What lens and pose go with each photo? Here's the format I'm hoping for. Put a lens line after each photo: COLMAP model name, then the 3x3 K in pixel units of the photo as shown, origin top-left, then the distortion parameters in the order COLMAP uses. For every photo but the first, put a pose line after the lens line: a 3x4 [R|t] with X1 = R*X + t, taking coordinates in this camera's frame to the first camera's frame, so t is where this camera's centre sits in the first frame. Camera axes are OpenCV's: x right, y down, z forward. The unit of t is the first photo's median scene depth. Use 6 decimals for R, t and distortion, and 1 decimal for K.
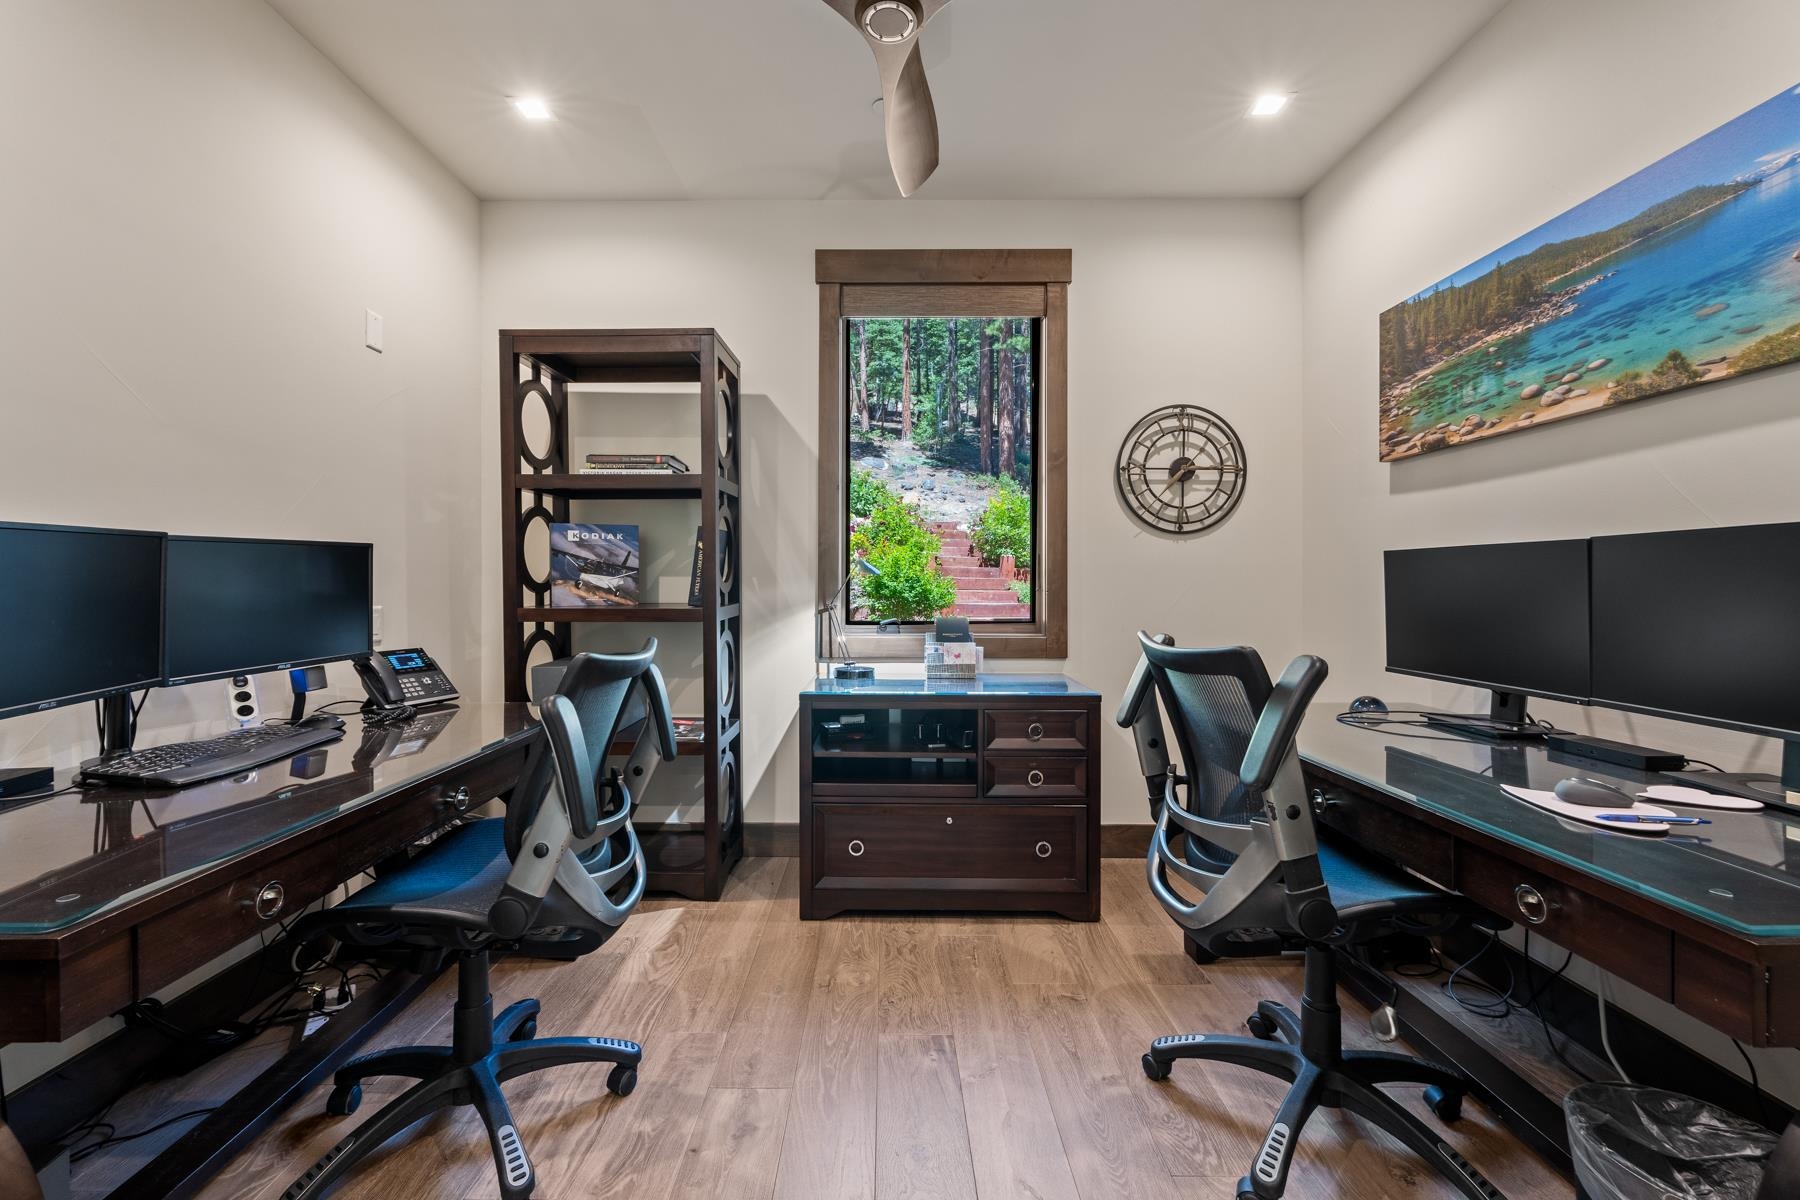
lens RADIAL K [[722.0, 0, 892.1], [0, 722.0, 587.7], [0, 0, 1]] dist [-0.000308, -0.000027]
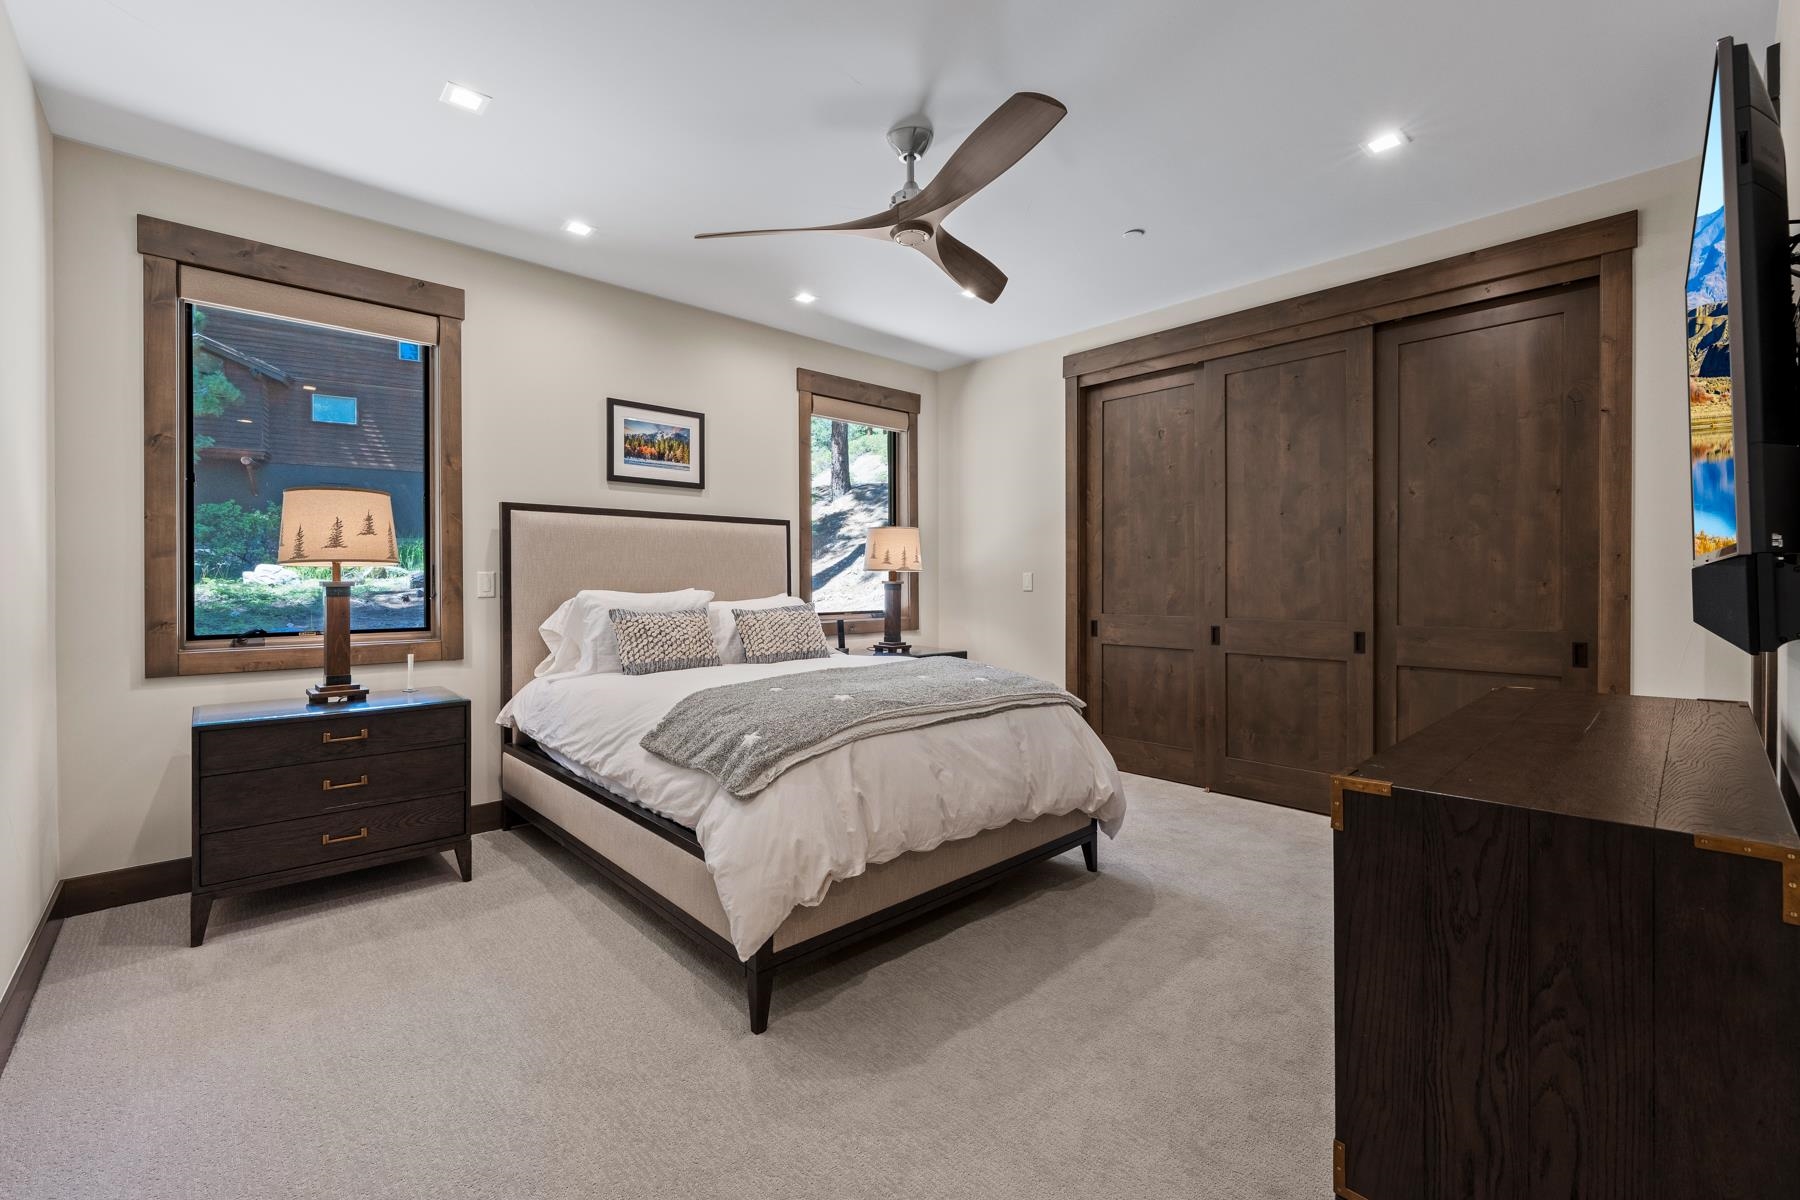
lens RADIAL K [[753.8, 0, 895.1], [0, 753.8, 578.4], [0, 0, 1]] dist [-0.001002, -0.000098]
pose [[0.726637, -0.001042, 0.687021, -0.067258], [0.002069, 0.999998, -0.000671, -0.023435], [-0.687019, 0.001909, 0.726637, -0.294991]]
